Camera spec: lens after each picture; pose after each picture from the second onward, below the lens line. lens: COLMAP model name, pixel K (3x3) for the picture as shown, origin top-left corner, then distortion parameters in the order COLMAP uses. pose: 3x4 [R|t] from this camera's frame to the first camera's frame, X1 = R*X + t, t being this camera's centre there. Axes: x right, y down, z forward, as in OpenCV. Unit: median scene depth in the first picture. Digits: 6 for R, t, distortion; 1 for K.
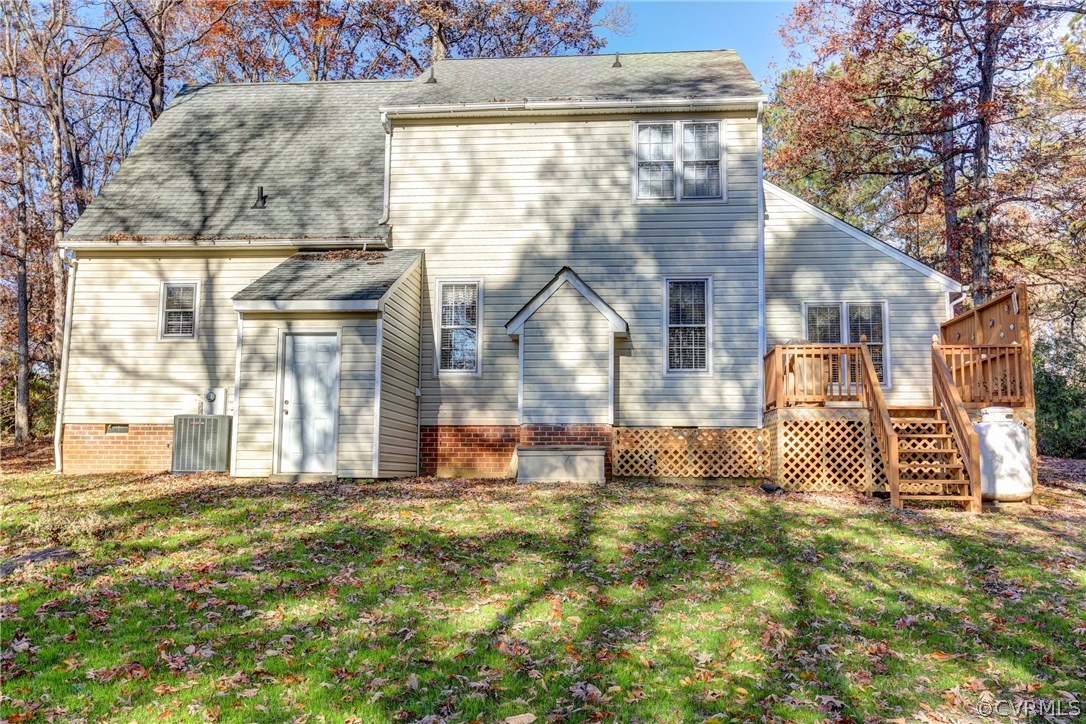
lens RADIAL K [[946.1, 0, 547.0], [0, 946.1, 357.6], [0, 0, 1]] dist [0.005748, 0.101361]
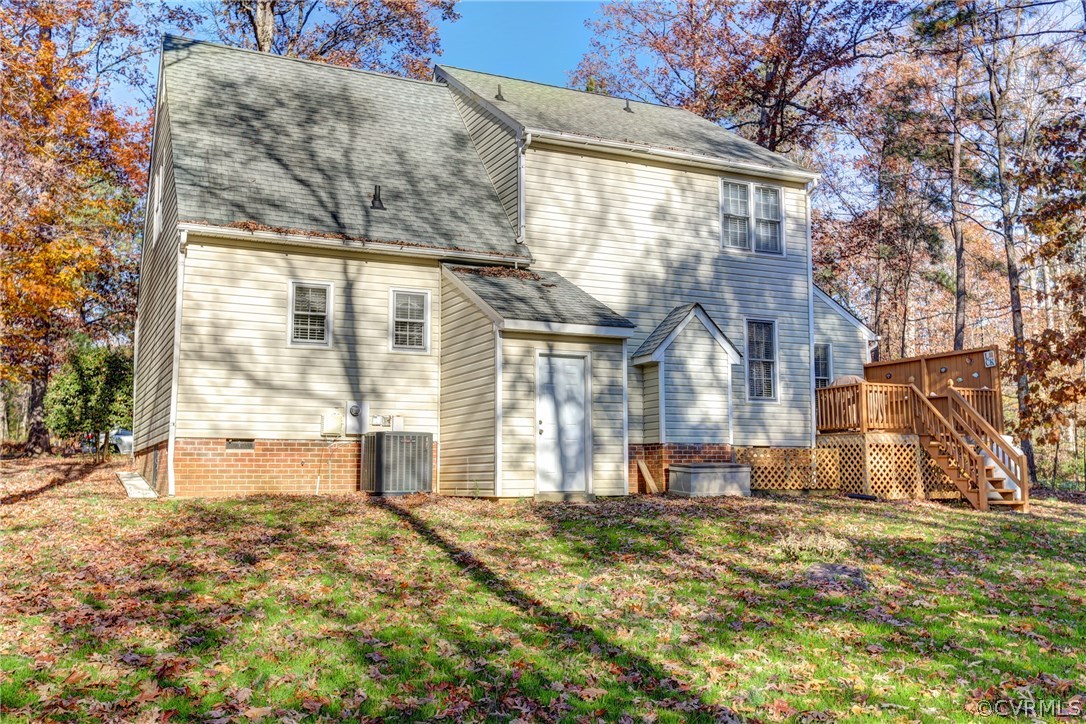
lens RADIAL K [[1021.7, 0, 541.3], [0, 1021.7, 357.7], [0, 0, 1]] dist [0.026102, 0.003002]
pose [[0.856211, 0.049711, 0.514229, -0.731026], [-0.049314, 0.998679, -0.014434, -0.004970], [-0.514267, -0.013000, 0.857531, 0.053659]]
